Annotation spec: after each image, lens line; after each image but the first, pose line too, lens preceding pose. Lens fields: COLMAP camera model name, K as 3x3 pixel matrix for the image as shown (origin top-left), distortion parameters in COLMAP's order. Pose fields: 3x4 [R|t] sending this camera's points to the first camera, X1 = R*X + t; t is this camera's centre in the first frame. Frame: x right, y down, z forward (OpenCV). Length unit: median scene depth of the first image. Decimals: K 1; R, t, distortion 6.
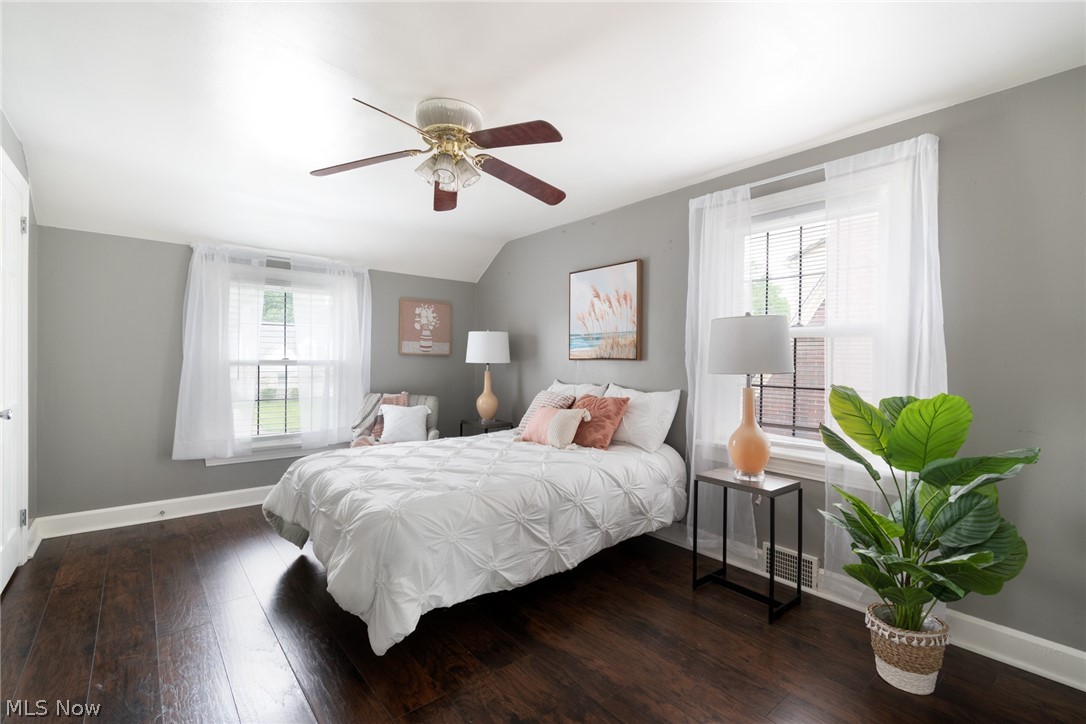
lens RADIAL K [[487.9, 0, 541.3], [0, 487.9, 370.3], [0, 0, 1]] dist [0.003094, 0.000845]
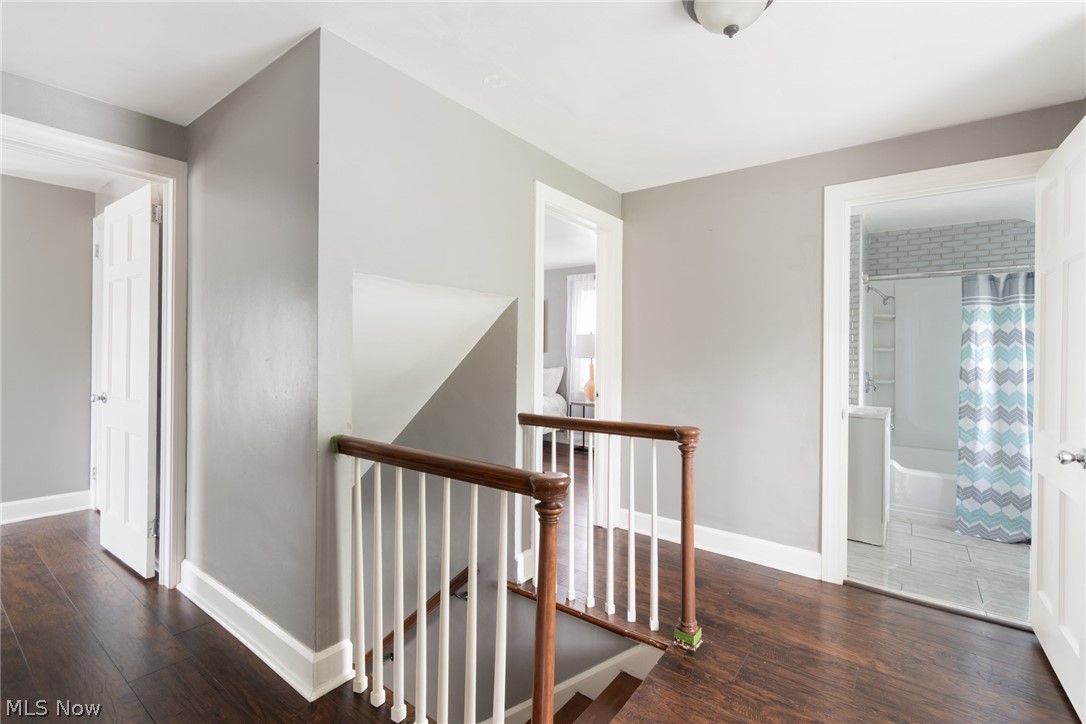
lens RADIAL K [[487.9, 0, 542.3], [0, 487.9, 354.1], [0, 0, 1]] dist [0.003094, 0.000845]
pose [[0.971939, -0.007242, 0.235120, -0.298531], [0.005656, 0.999956, 0.007422, -0.027434], [-0.235164, -0.005884, 0.971938, -1.021597]]
